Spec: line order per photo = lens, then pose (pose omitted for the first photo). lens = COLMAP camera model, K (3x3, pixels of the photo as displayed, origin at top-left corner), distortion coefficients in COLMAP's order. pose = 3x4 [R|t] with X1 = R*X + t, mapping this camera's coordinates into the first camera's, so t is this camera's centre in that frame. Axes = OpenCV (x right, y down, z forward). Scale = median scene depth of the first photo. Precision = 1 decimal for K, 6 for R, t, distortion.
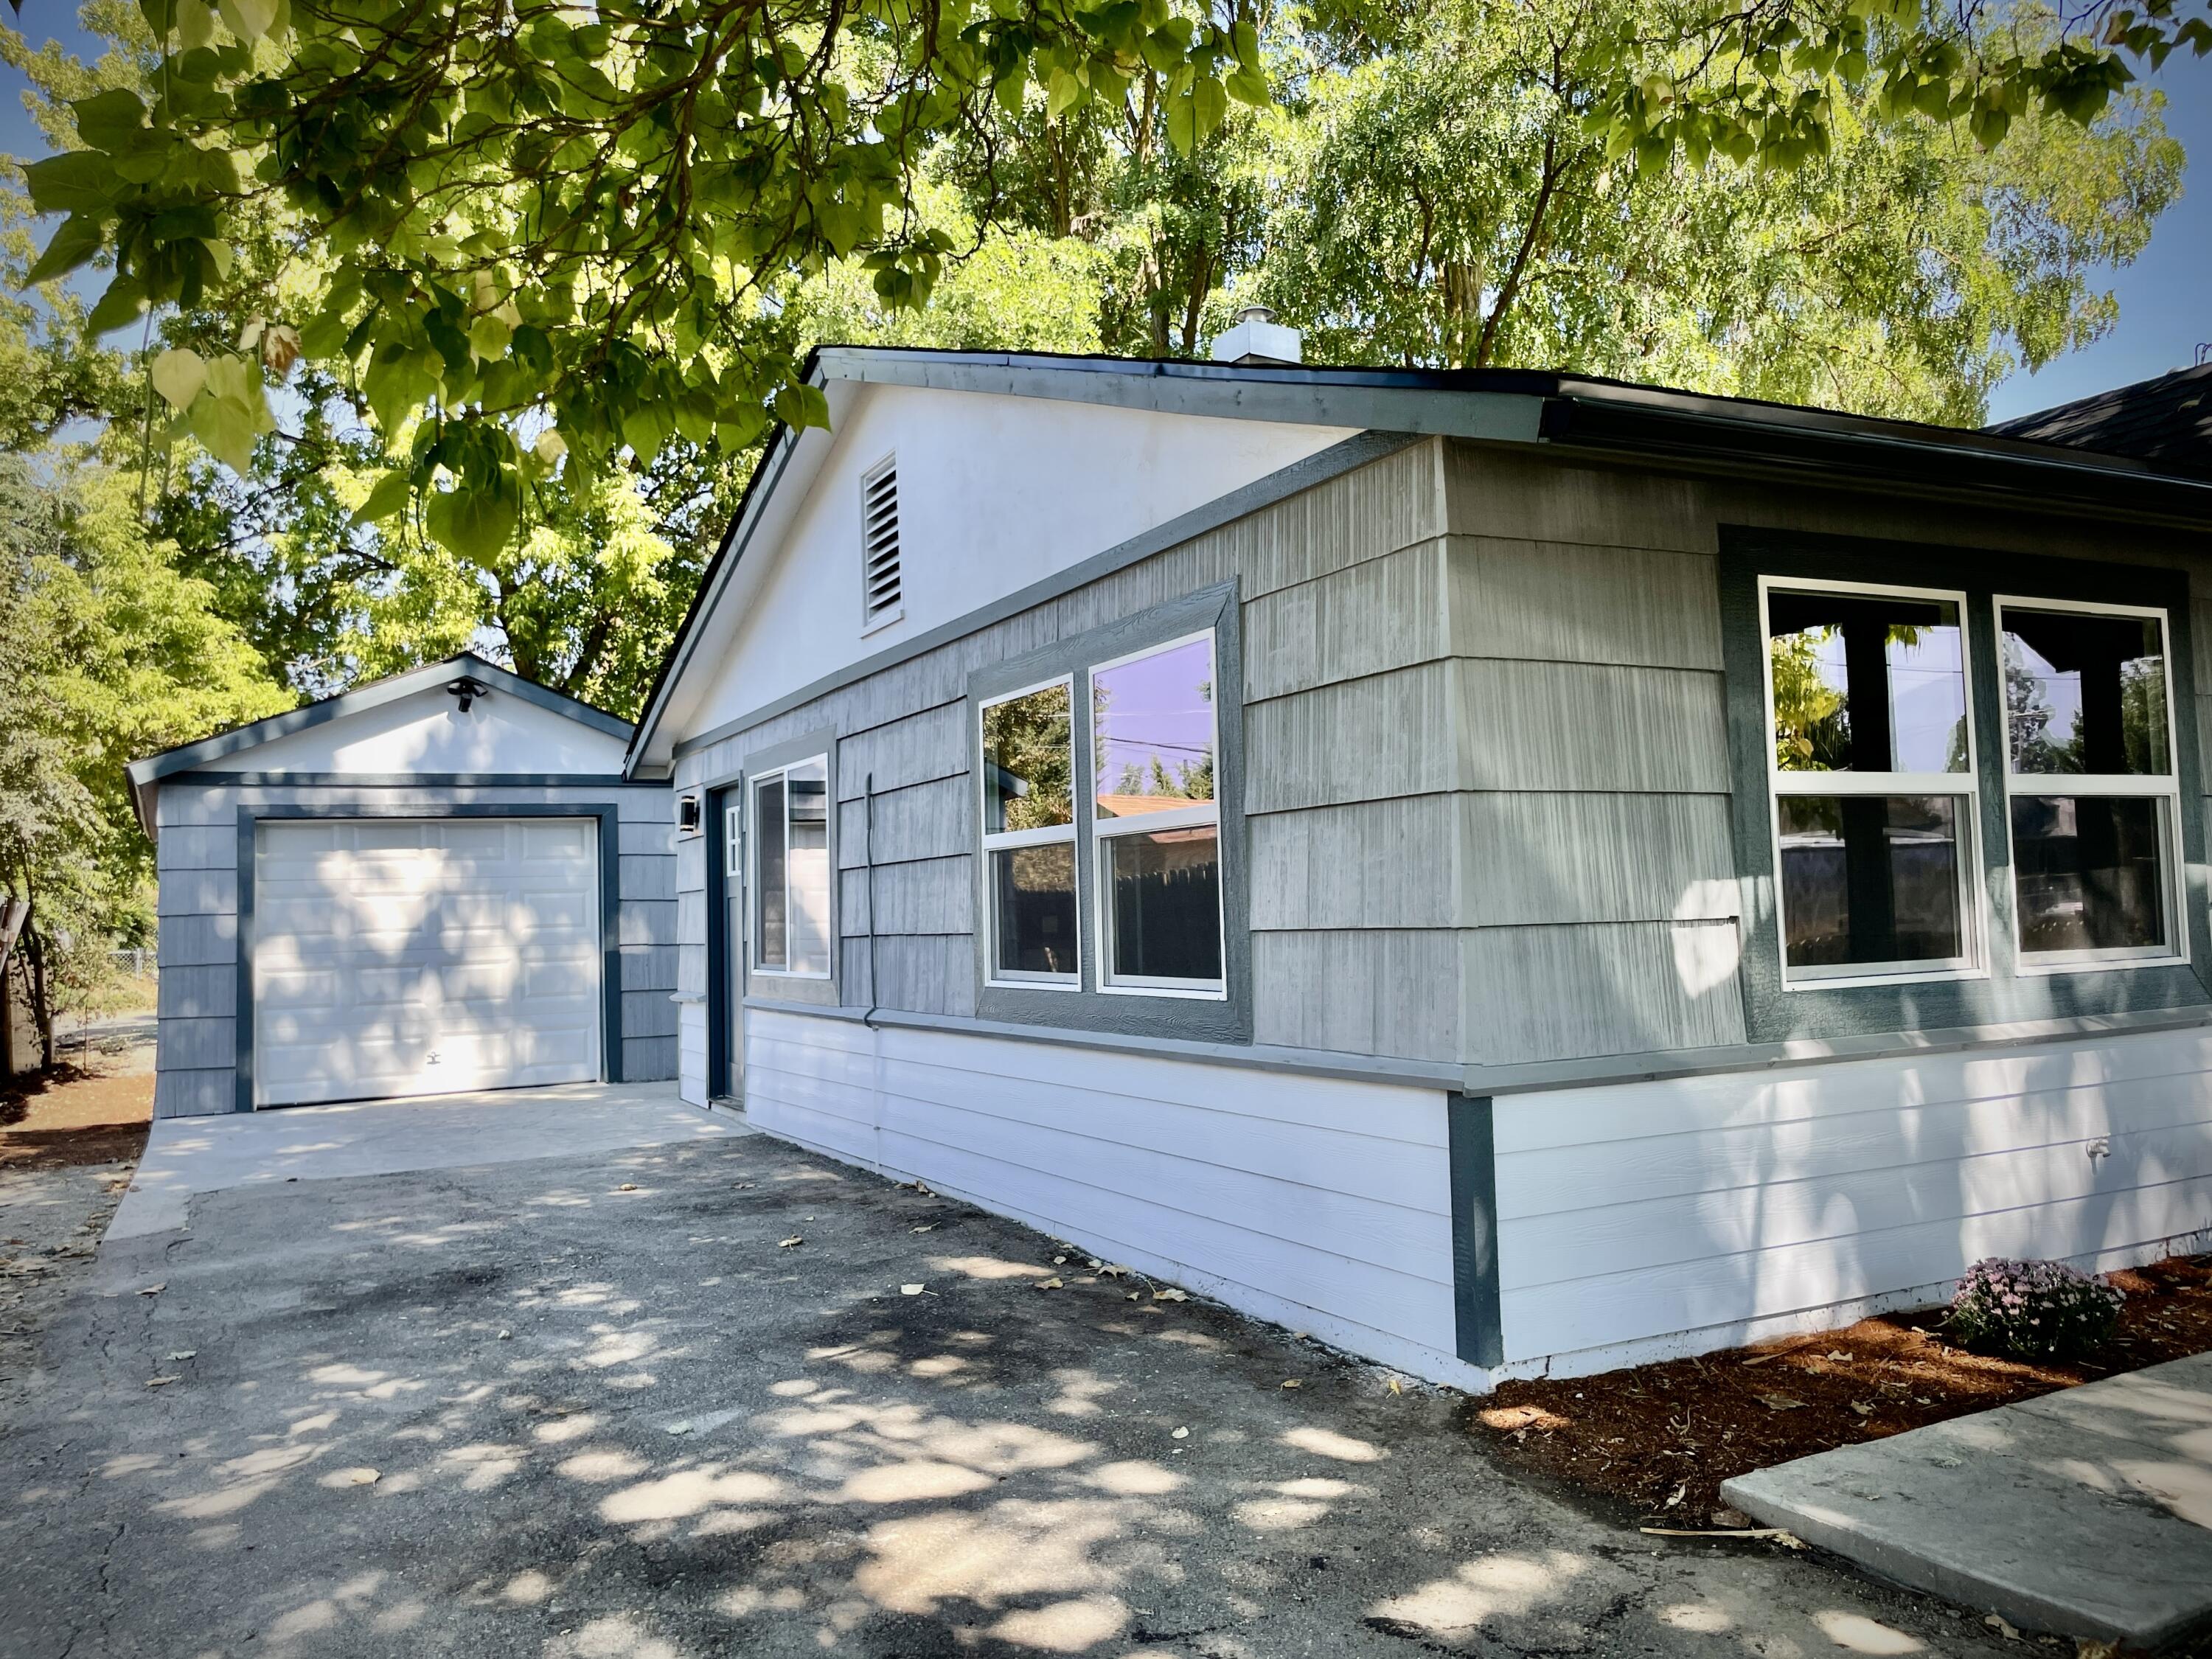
lens RADIAL K [[1687.3, 0, 1096.5], [0, 1687.3, 836.1], [0, 0, 1]] dist [0.086668, -0.128093]
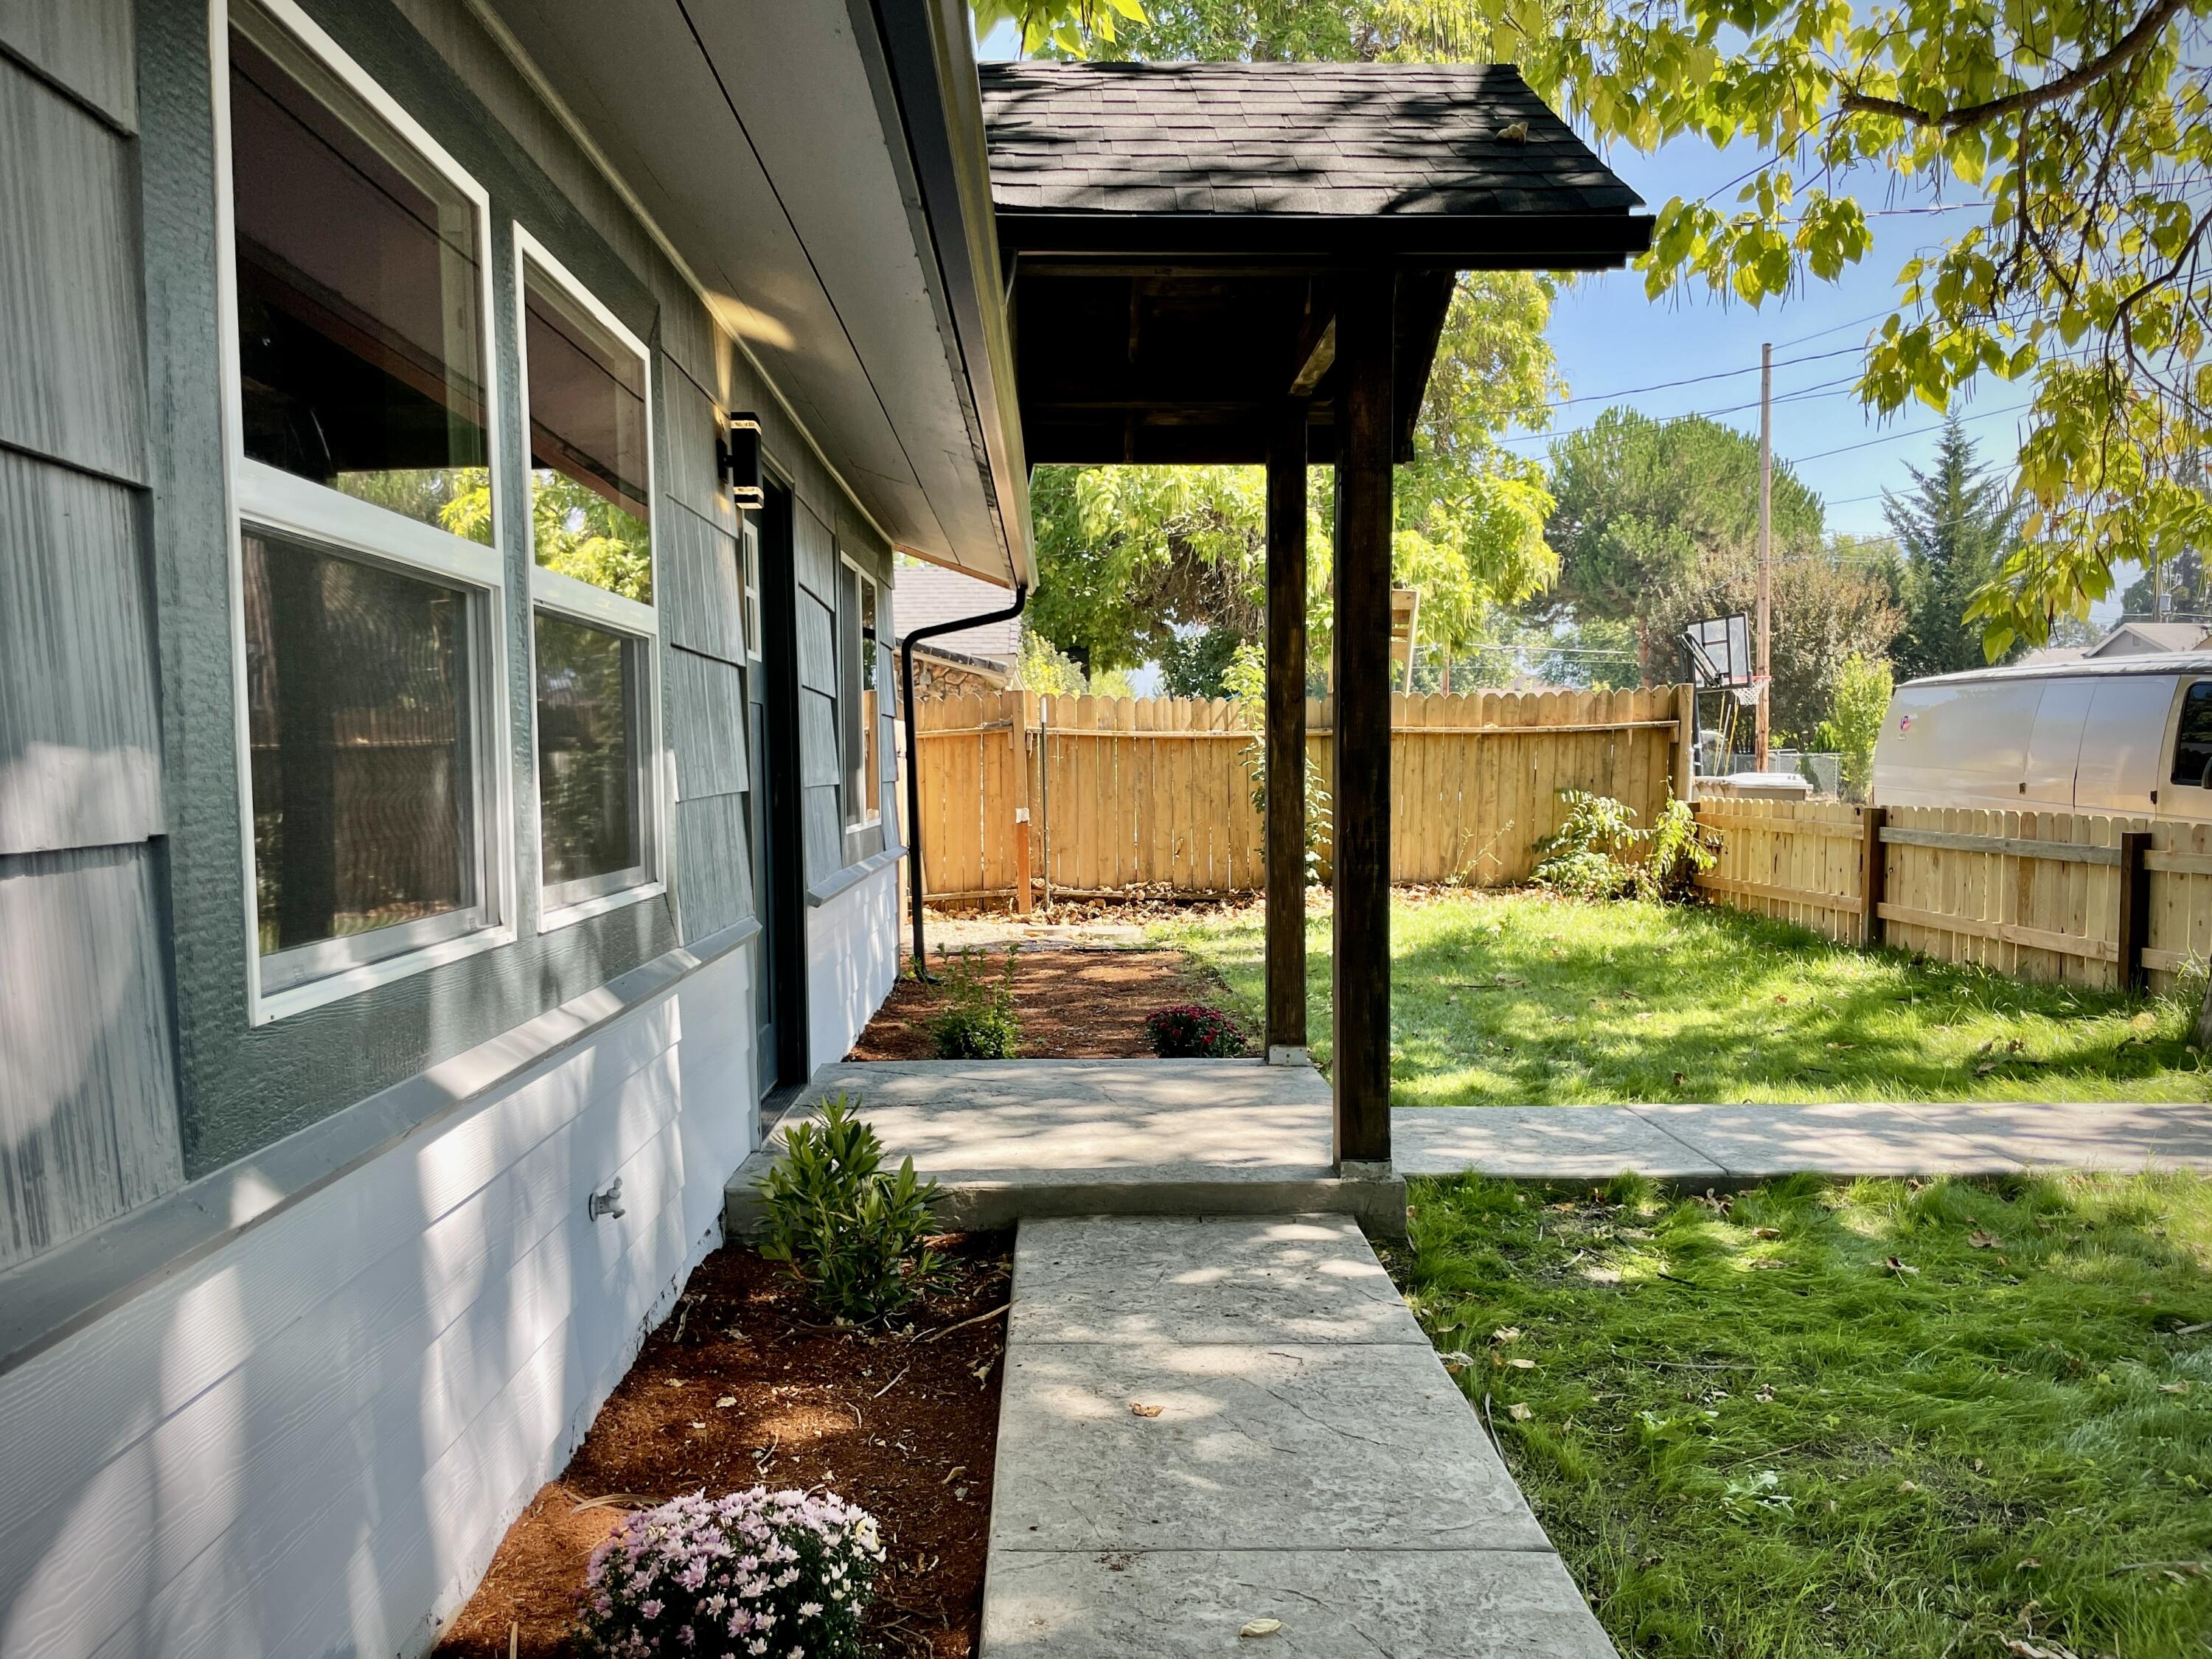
lens RADIAL K [[1679.1, 0, 1109.0], [0, 1679.1, 854.3], [0, 0, 1]] dist [0.077300, -0.128648]
pose [[0.429263, -0.021871, 0.902915, 0.137602], [-0.046820, 0.997824, 0.046430, 0.024735], [-0.901965, -0.062205, 0.427305, 0.660418]]
